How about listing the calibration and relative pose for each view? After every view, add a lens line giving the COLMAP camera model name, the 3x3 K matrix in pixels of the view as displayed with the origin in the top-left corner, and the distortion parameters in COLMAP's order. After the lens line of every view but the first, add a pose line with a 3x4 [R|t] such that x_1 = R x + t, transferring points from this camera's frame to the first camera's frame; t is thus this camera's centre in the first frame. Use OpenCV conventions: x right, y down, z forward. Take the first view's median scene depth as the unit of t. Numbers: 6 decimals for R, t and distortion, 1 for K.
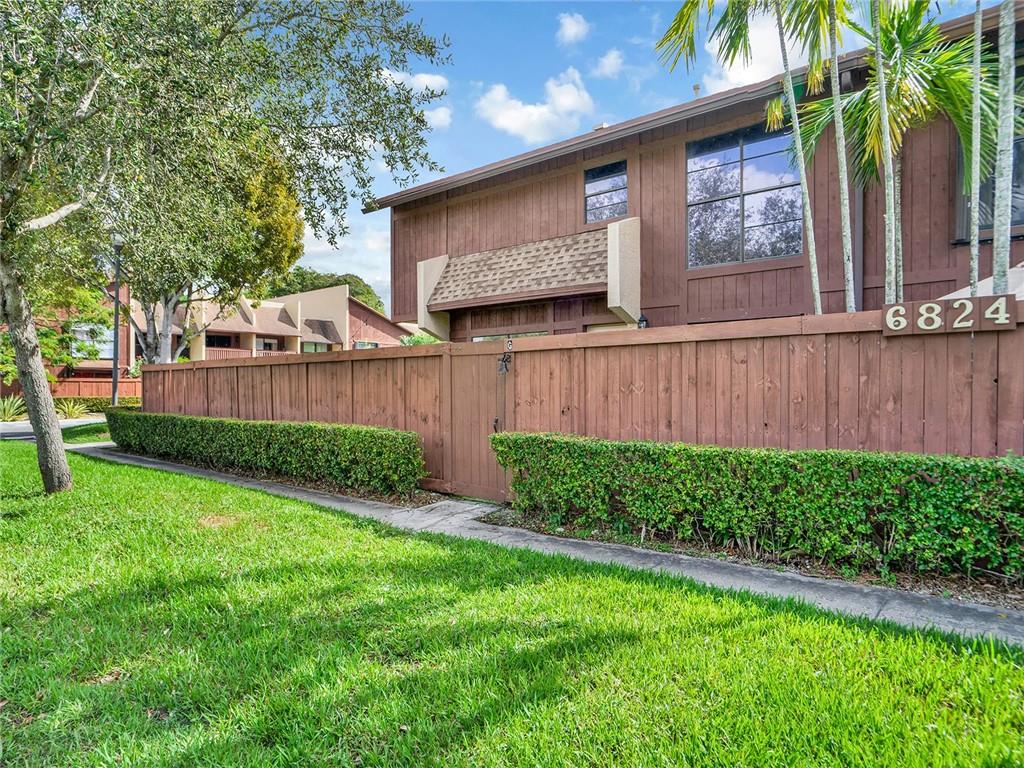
lens RADIAL K [[604.7, 0, 512.0], [0, 604.7, 384.0], [0, 0, 1]] dist [0.000082, 0.000046]
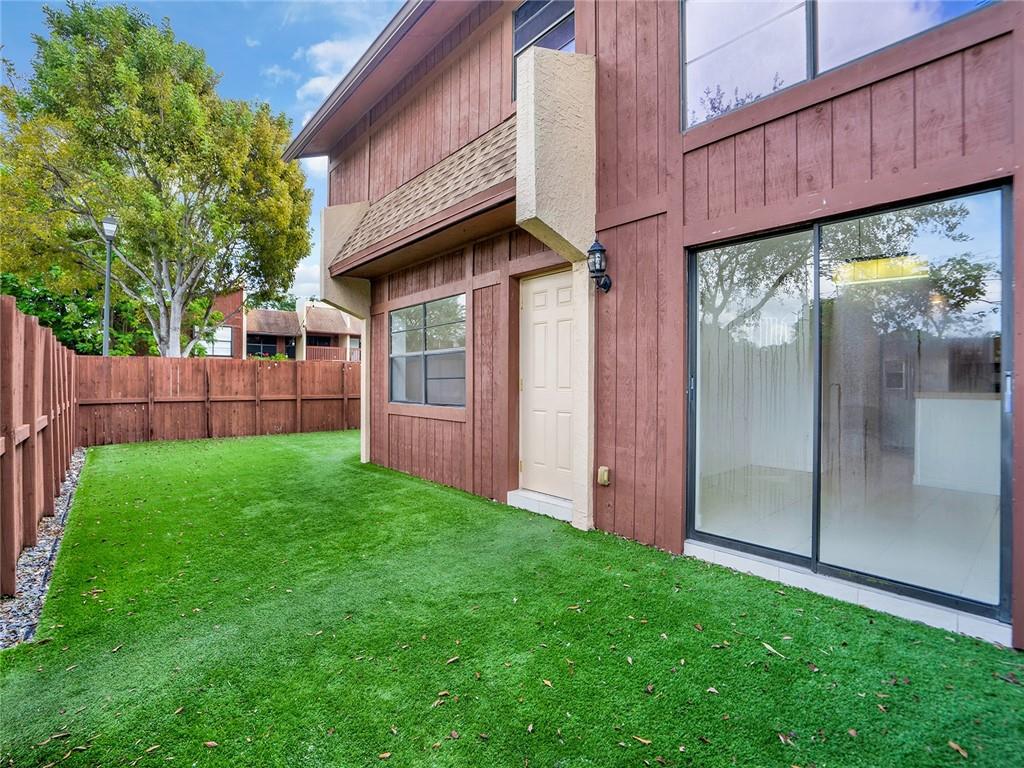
lens RADIAL K [[486.7, 0, 512.0], [0, 486.7, 384.0], [0, 0, 1]] dist [-0.067272, 0.029474]
pose [[0.984022, 0.009069, -0.177814, 0.193177], [-0.007255, 0.999915, 0.010852, -0.000224], [0.177897, -0.009389, 0.984004, 0.523560]]
